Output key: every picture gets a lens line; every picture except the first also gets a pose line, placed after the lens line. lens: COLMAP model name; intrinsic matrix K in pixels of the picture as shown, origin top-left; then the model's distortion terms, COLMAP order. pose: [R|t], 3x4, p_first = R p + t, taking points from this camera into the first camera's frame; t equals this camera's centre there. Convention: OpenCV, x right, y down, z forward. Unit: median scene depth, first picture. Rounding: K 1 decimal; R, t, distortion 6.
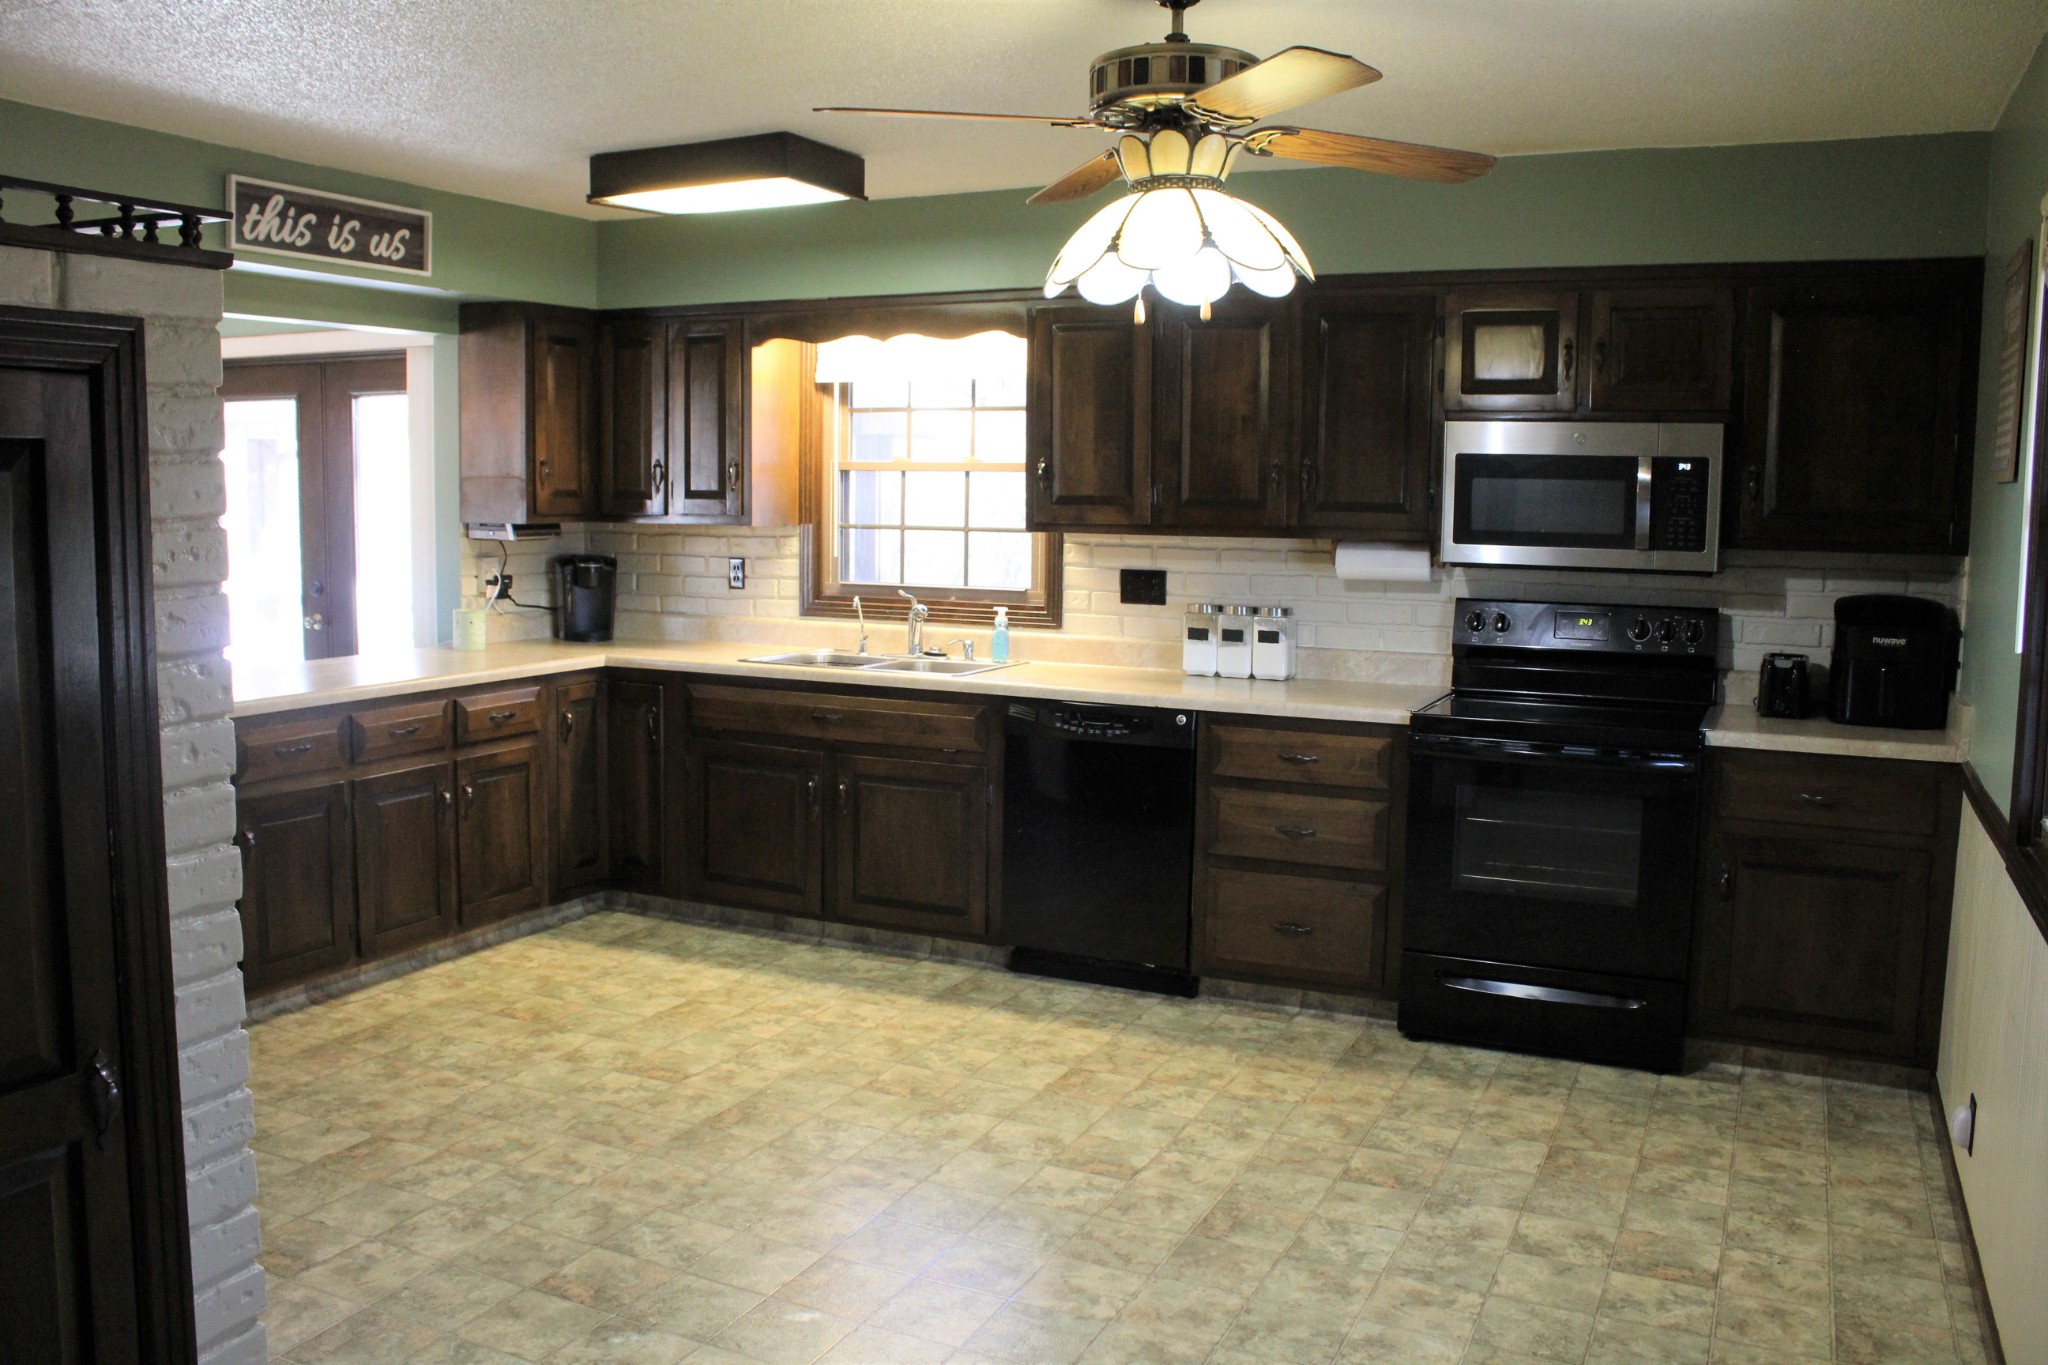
lens RADIAL K [[1697.7, 0, 1024.0], [0, 1697.7, 682.5], [0, 0, 1]] dist [-0.156218, 0.155715]
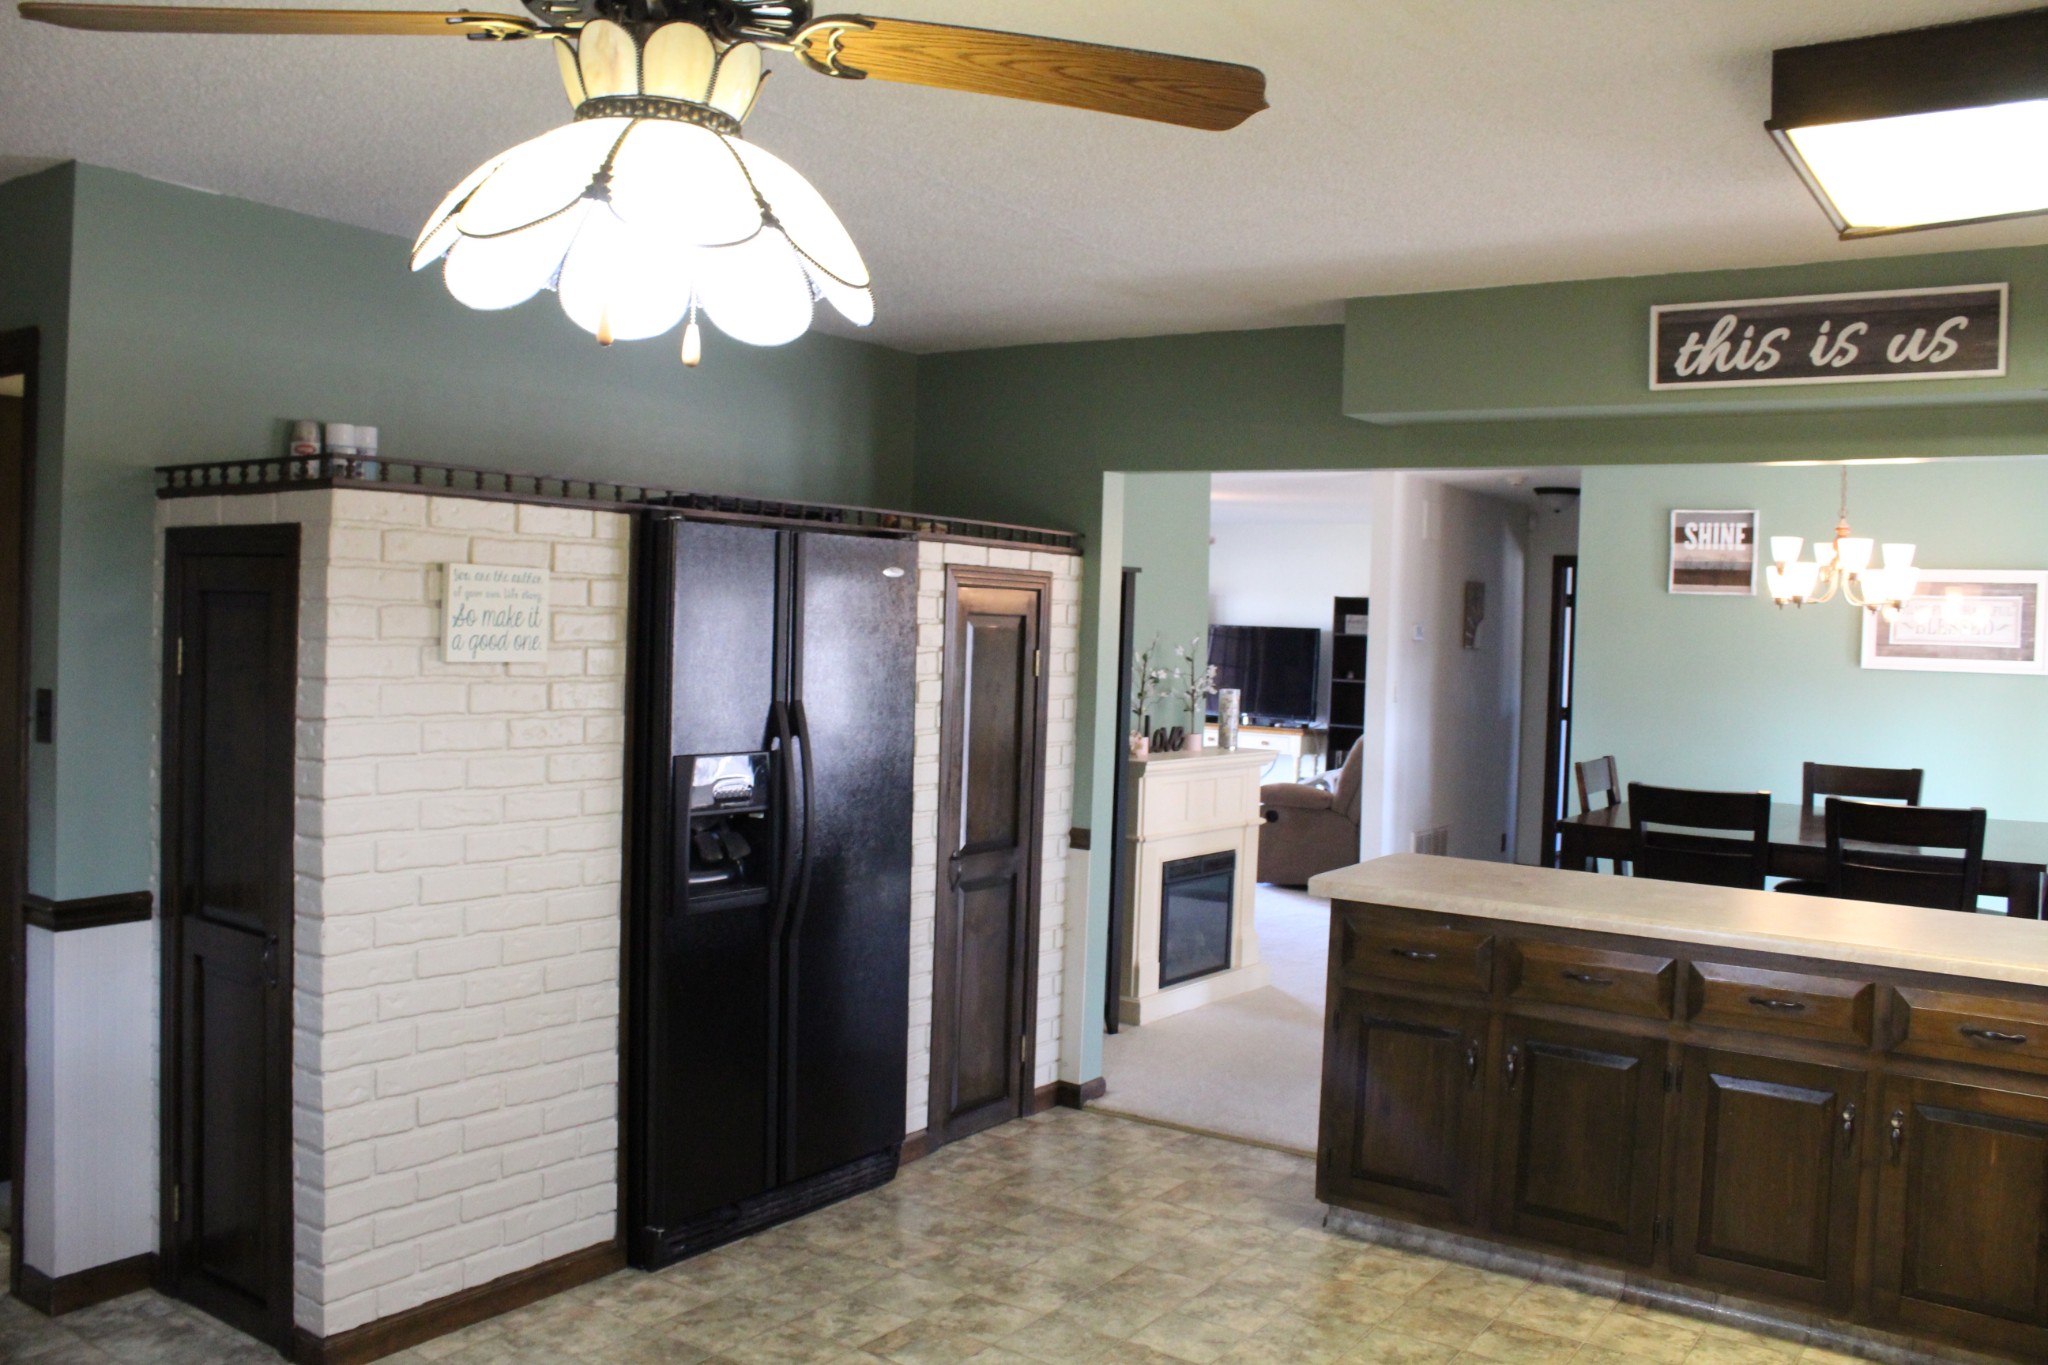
lens RADIAL K [[1697.7, 0, 1024.0], [0, 1697.7, 682.5], [0, 0, 1]] dist [-0.156218, 0.155715]
pose [[-0.150763, 0.015769, -0.988444, 0.418331], [-0.148661, 0.988141, 0.038439, -0.094600], [0.977328, 0.152739, -0.146631, 0.805205]]
